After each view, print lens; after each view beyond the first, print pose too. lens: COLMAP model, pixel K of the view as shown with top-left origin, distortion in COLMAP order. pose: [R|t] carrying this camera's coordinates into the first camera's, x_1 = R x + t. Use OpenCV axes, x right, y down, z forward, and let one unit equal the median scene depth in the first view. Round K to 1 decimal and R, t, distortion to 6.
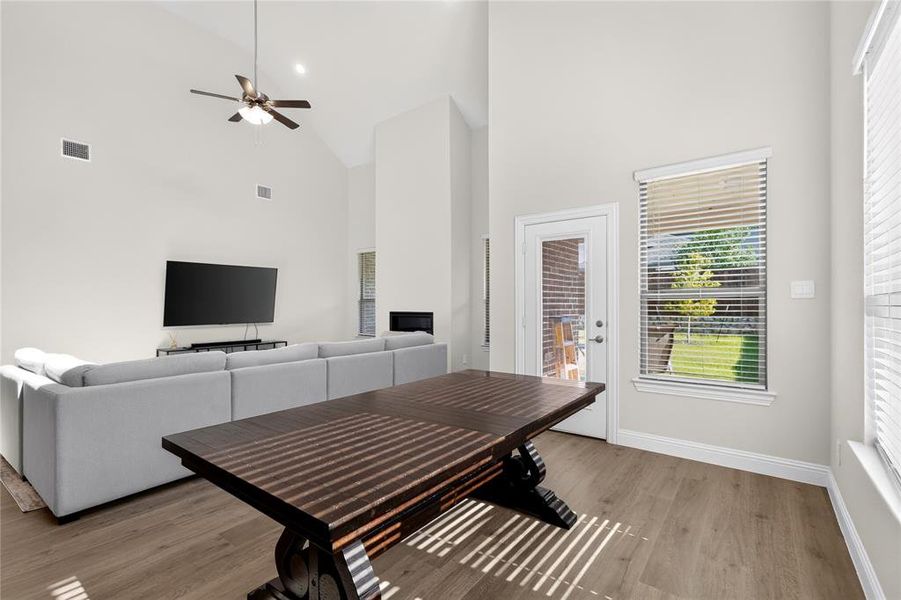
lens RADIAL K [[413.4, 0, 450.5], [0, 413.4, 300.0], [0, 0, 1]] dist [0.001275, 0.000221]
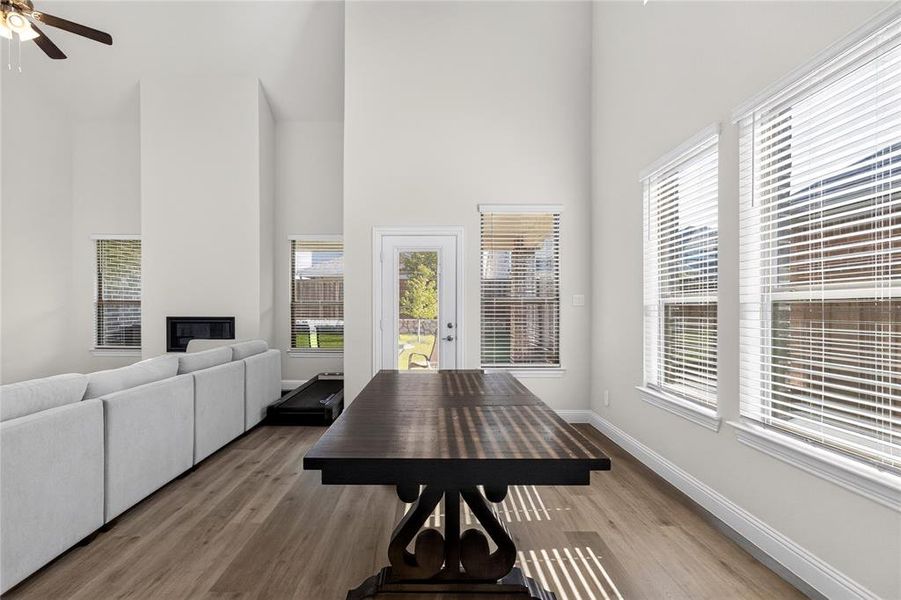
lens RADIAL K [[416.8, 0, 447.2], [0, 416.8, 307.3], [0, 0, 1]] dist [-0.000249, -0.000027]
pose [[0.796099, 0.006219, 0.605134, -0.385152], [-0.011308, 0.999925, 0.004600, -0.001142], [-0.605060, -0.010505, 0.796110, 0.036565]]
